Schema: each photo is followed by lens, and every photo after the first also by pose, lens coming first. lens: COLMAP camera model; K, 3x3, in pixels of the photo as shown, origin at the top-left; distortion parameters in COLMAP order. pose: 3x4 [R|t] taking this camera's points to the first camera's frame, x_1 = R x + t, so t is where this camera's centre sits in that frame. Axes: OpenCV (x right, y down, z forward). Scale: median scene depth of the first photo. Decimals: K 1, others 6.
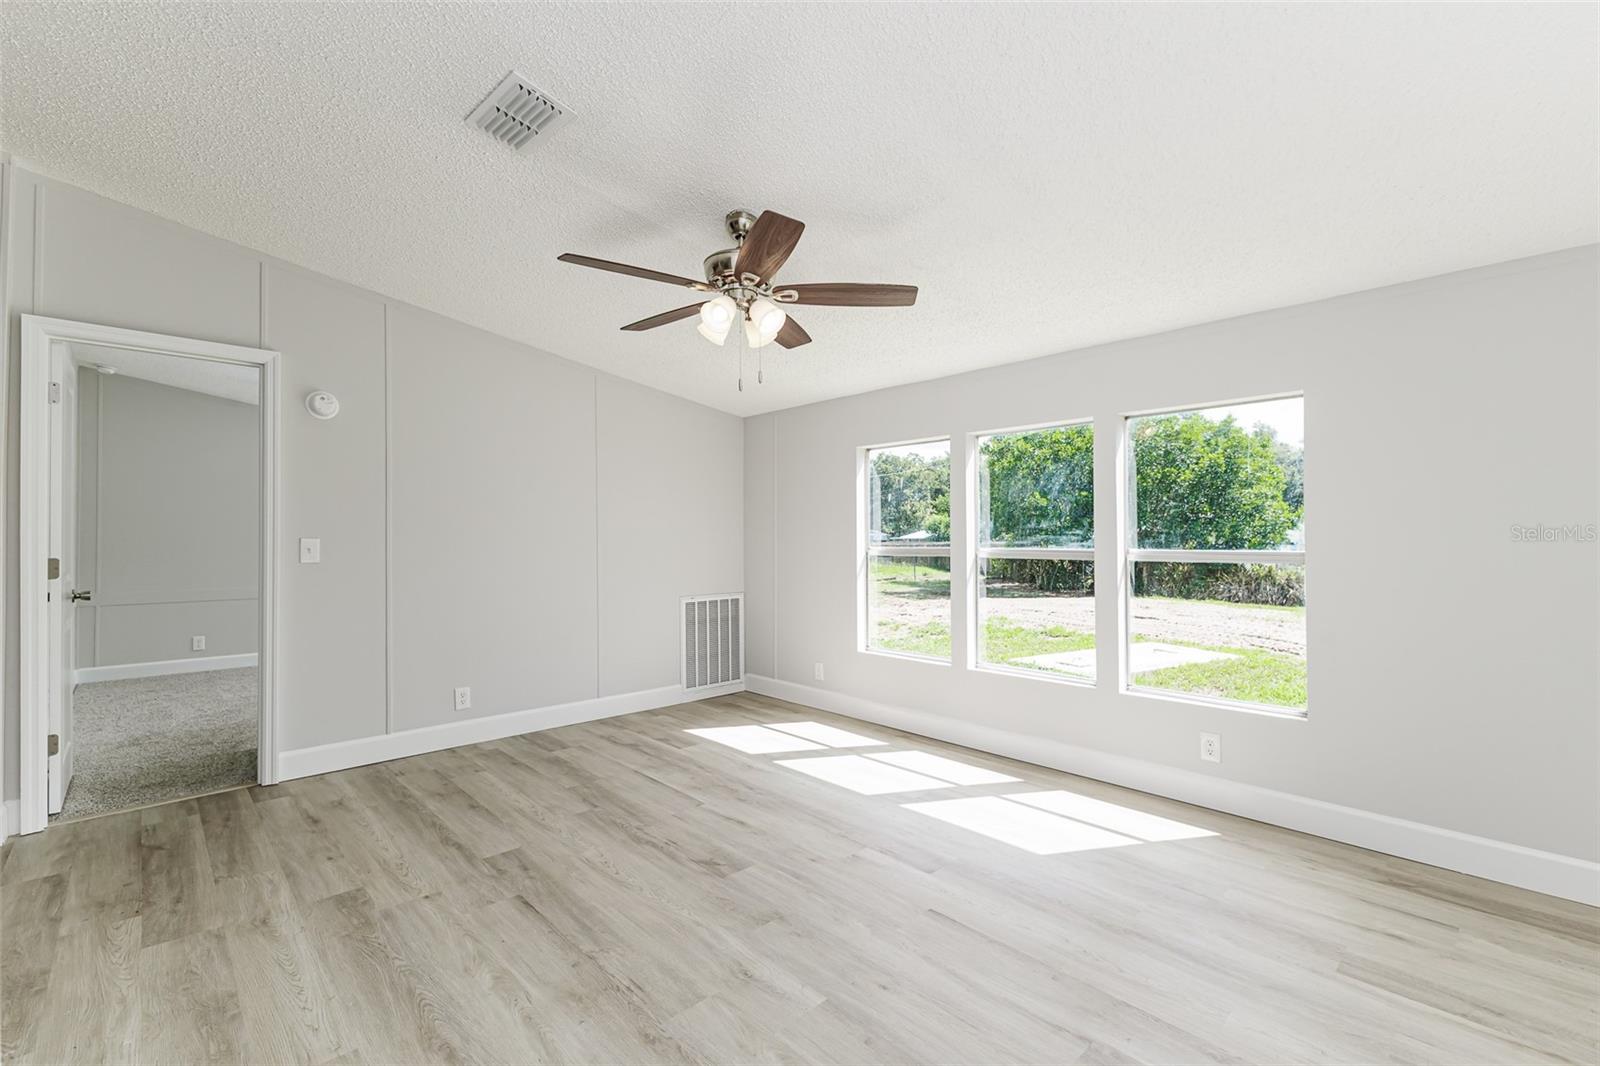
lens RADIAL K [[679.9, 0, 842.3], [0, 679.9, 535.2], [0, 0, 1]] dist [-0.000912, -0.000565]
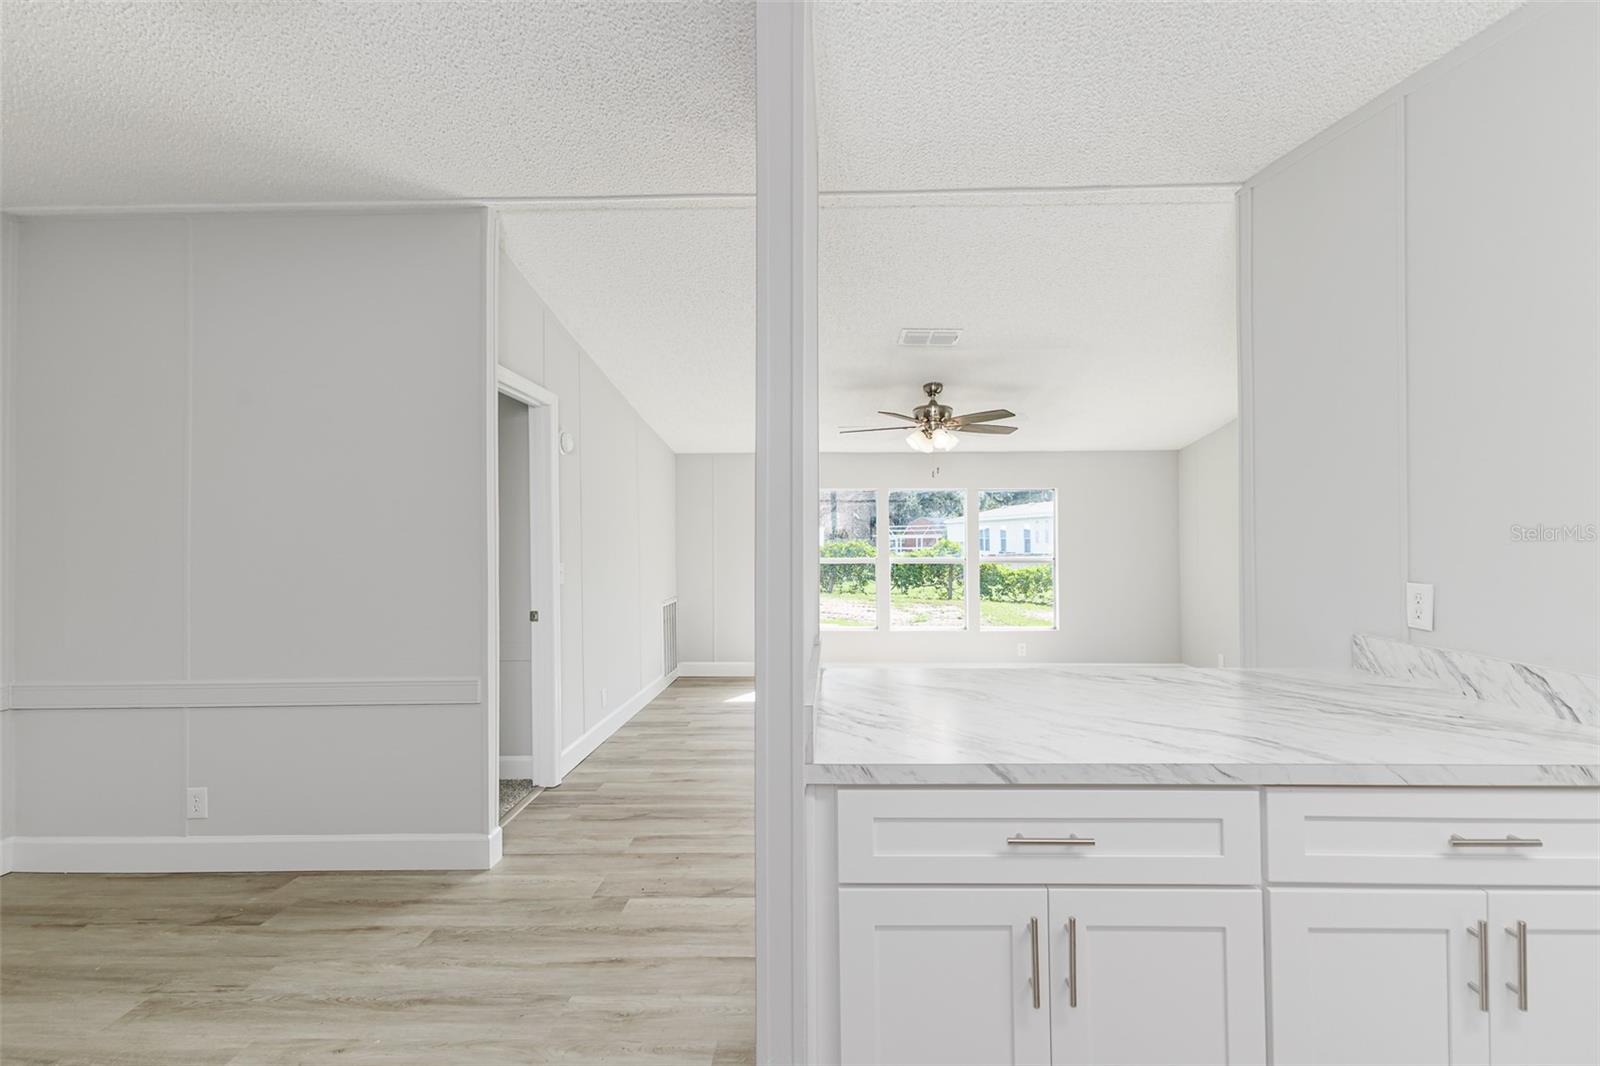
lens RADIAL K [[700.9, 0, 838.0], [0, 700.9, 537.0], [0, 0, 1]] dist [-0.001073, -0.000405]
pose [[0.694063, 0.005588, 0.719893, -1.664523], [-0.006722, 0.999977, -0.001281, -0.041140], [-0.719883, -0.003950, 0.694084, -0.128990]]
